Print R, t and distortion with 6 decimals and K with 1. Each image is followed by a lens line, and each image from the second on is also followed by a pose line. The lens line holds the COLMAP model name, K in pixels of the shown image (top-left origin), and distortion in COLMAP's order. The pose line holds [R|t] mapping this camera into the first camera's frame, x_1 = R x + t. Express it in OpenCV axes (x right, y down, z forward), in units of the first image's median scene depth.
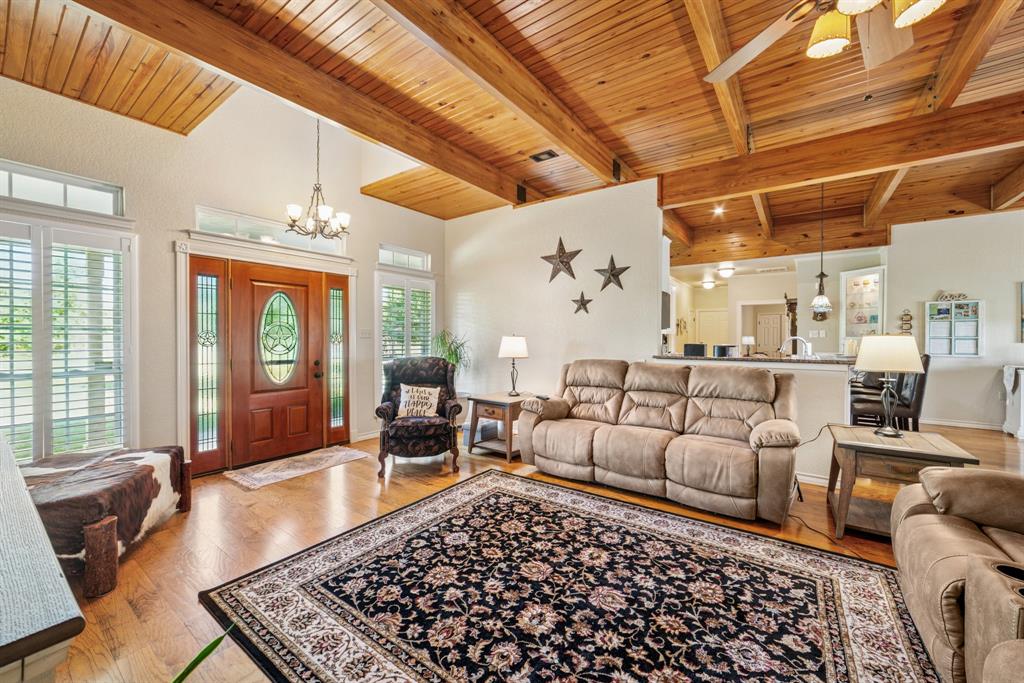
lens RADIAL K [[400.1, 0, 509.0], [0, 400.1, 341.2], [0, 0, 1]] dist [-0.017920, 0.008498]
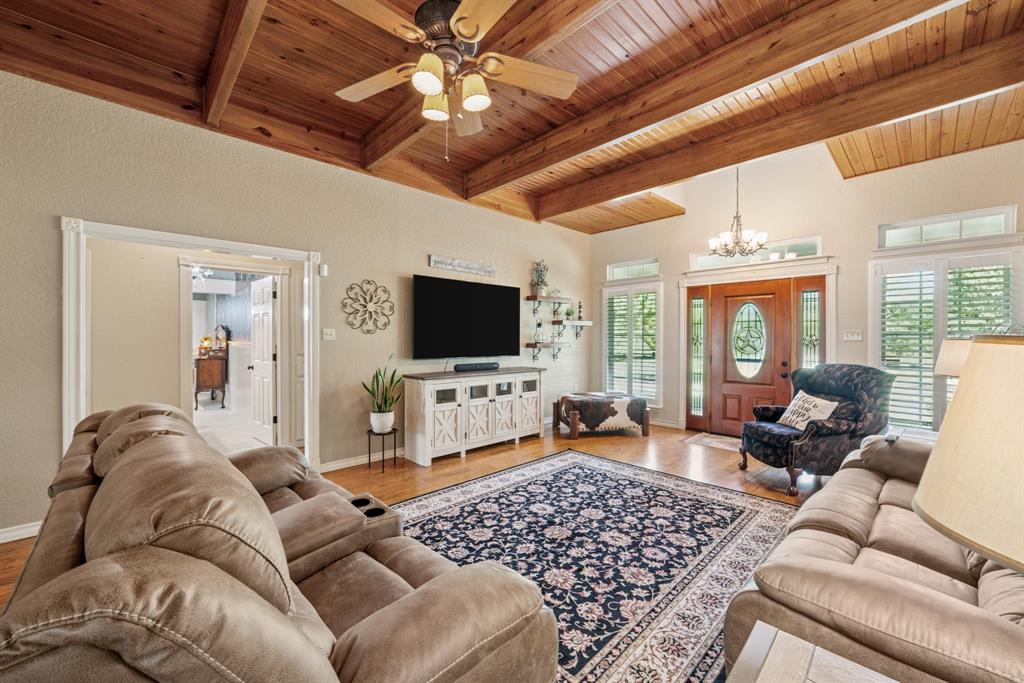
lens RADIAL K [[398.3, 0, 508.1], [0, 398.3, 338.3], [0, 0, 1]] dist [-0.019236, 0.008535]
pose [[-0.180991, -0.000828, -0.983484, 1.101116], [-0.015131, 0.999884, 0.001943, -0.007734], [0.983368, 0.015232, -0.180983, 0.734451]]
